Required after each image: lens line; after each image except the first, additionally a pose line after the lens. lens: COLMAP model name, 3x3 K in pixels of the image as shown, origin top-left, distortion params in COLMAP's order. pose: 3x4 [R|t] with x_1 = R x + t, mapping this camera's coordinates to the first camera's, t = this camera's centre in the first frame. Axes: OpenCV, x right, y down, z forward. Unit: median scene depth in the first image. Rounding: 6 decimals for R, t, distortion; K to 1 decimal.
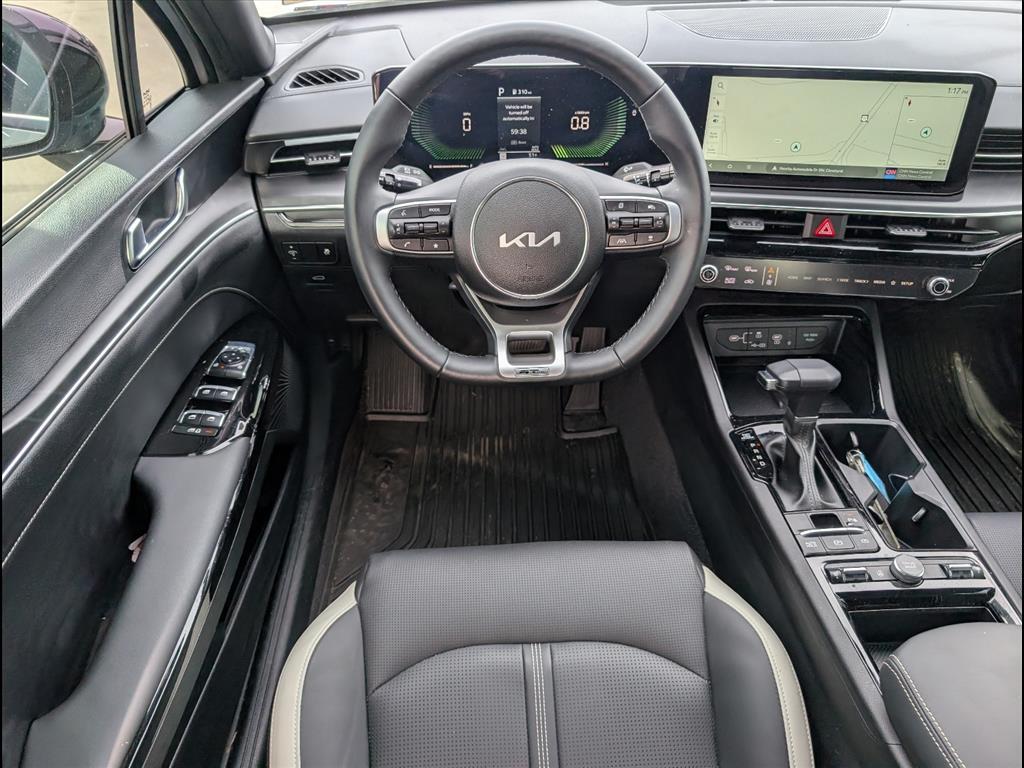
lens RADIAL K [[734.2, 0, 512.0], [0, 734.2, 384.0], [0, 0, 1]] dist [-0.006388, -0.000551]
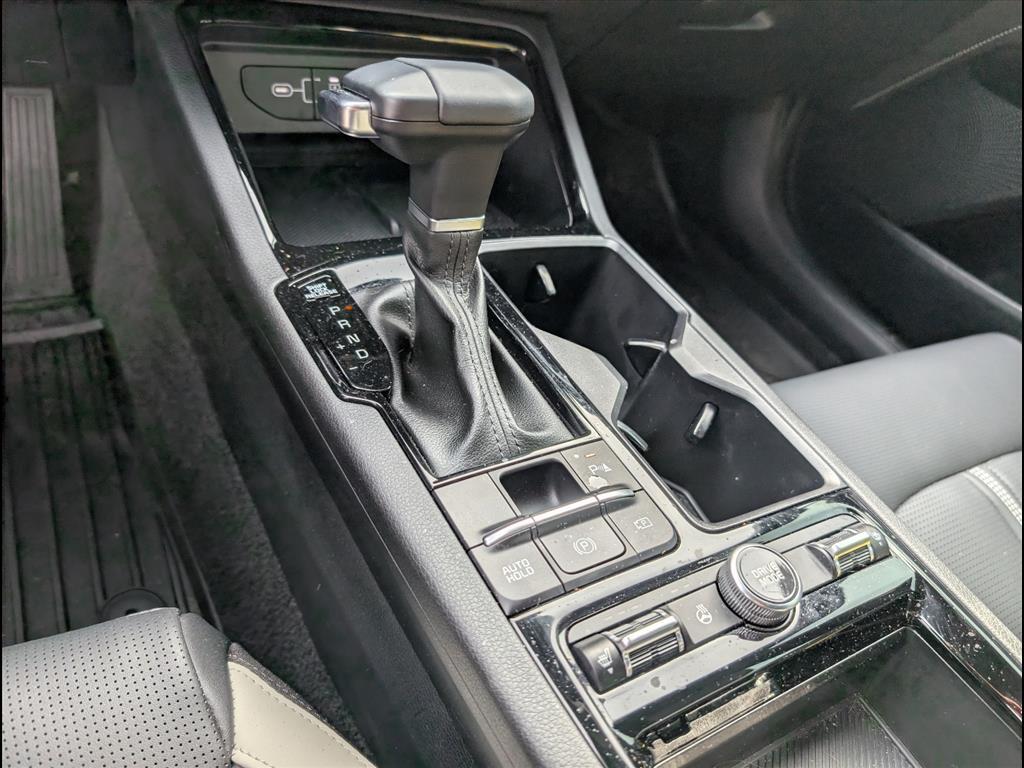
lens RADIAL K [[734.2, 0, 512.0], [0, 734.2, 384.0], [0, 0, 1]] dist [-0.006388, -0.000551]
pose [[0.871479, -0.145683, 0.468295, 0.214369], [0.082535, 0.984809, 0.152772, 0.067507], [-0.483438, -0.094487, 0.870265, 0.592212]]
